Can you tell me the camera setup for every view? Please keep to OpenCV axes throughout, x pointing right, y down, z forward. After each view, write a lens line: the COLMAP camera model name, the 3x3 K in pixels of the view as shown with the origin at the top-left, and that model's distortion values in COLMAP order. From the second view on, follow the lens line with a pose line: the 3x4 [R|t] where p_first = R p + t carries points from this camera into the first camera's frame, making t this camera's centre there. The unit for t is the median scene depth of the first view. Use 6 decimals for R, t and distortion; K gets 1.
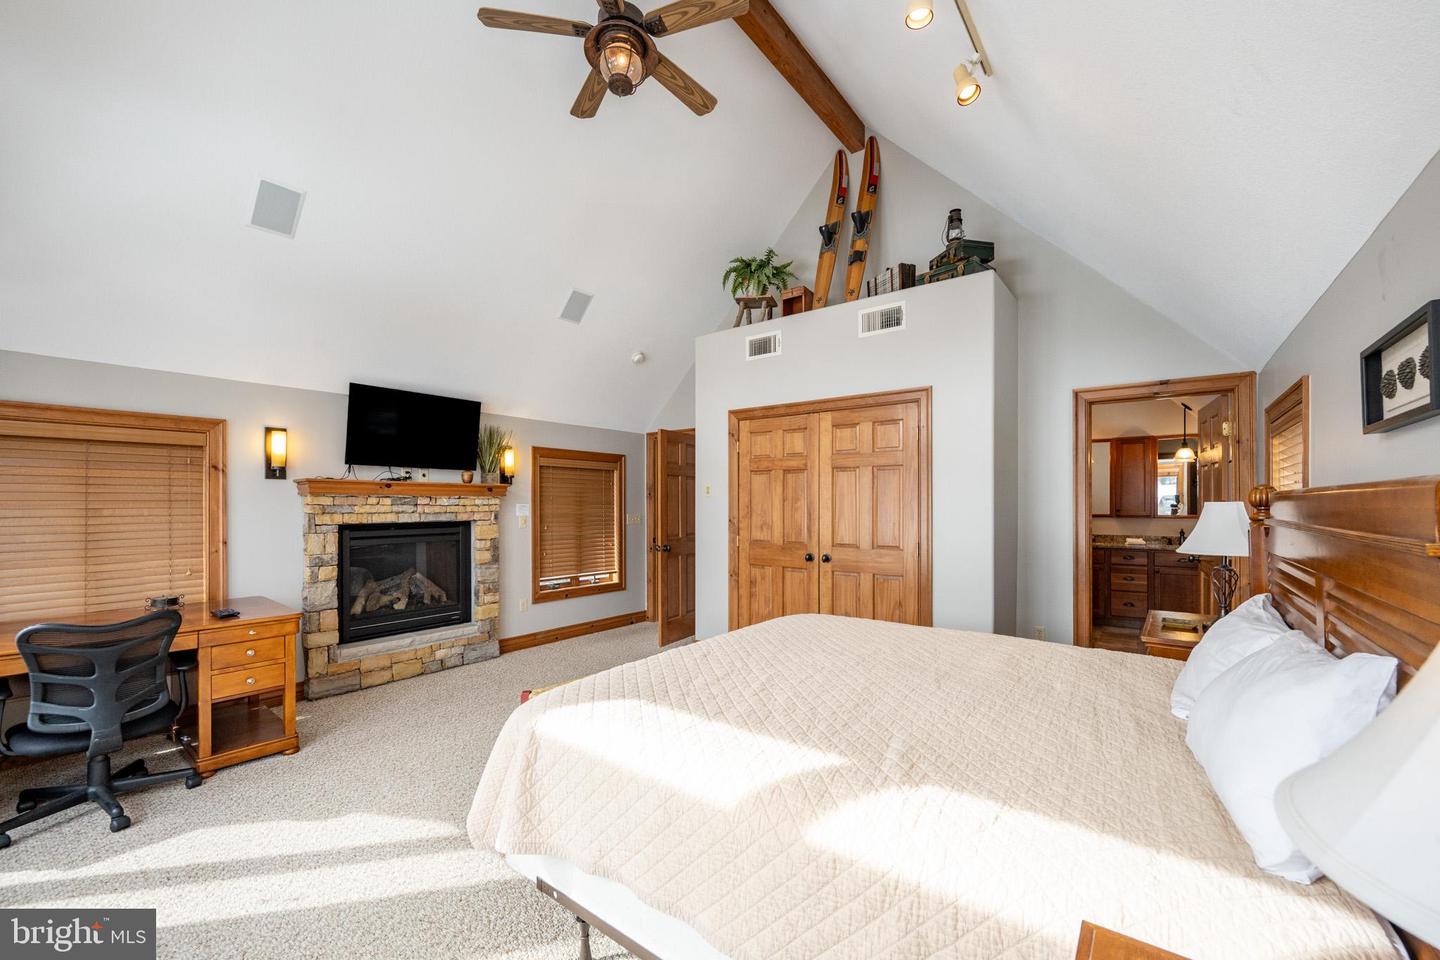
lens RADIAL K [[574.8, 0, 743.7], [0, 574.8, 506.5], [0, 0, 1]] dist [-0.002300, 0.001645]
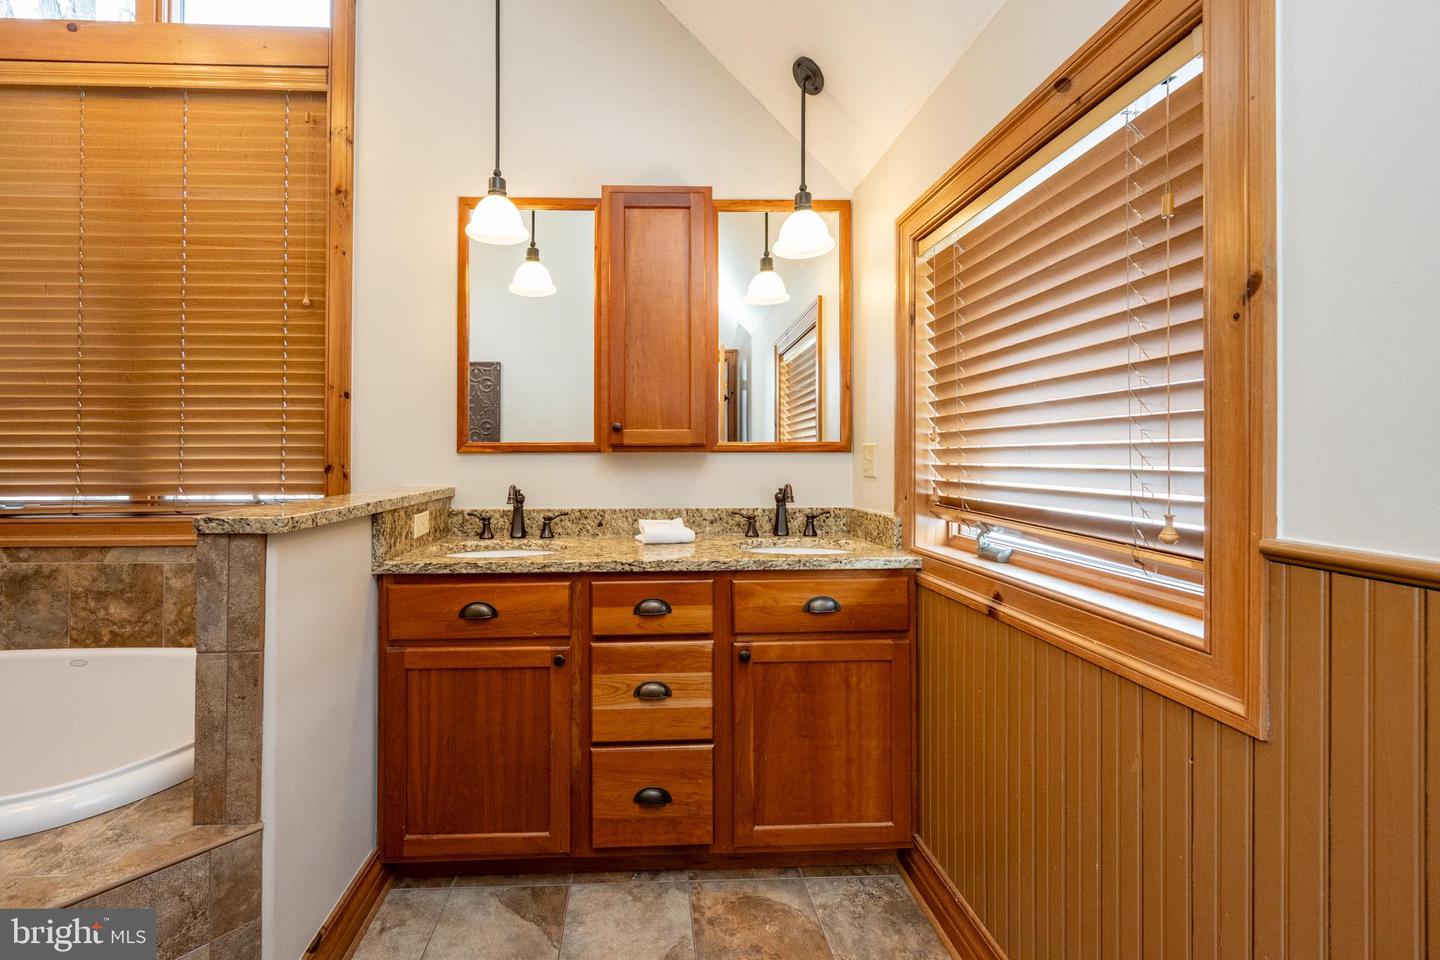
lens RADIAL K [[574.8, 0, 660.9], [0, 574.8, 455.5], [0, 0, 1]] dist [-0.002300, 0.001645]
pose [[0.791158, -0.006804, 0.611574, 0.510992], [0.008595, 0.999963, 0.000005, 0.022002], [-0.611552, 0.005253, 0.791187, 0.784322]]
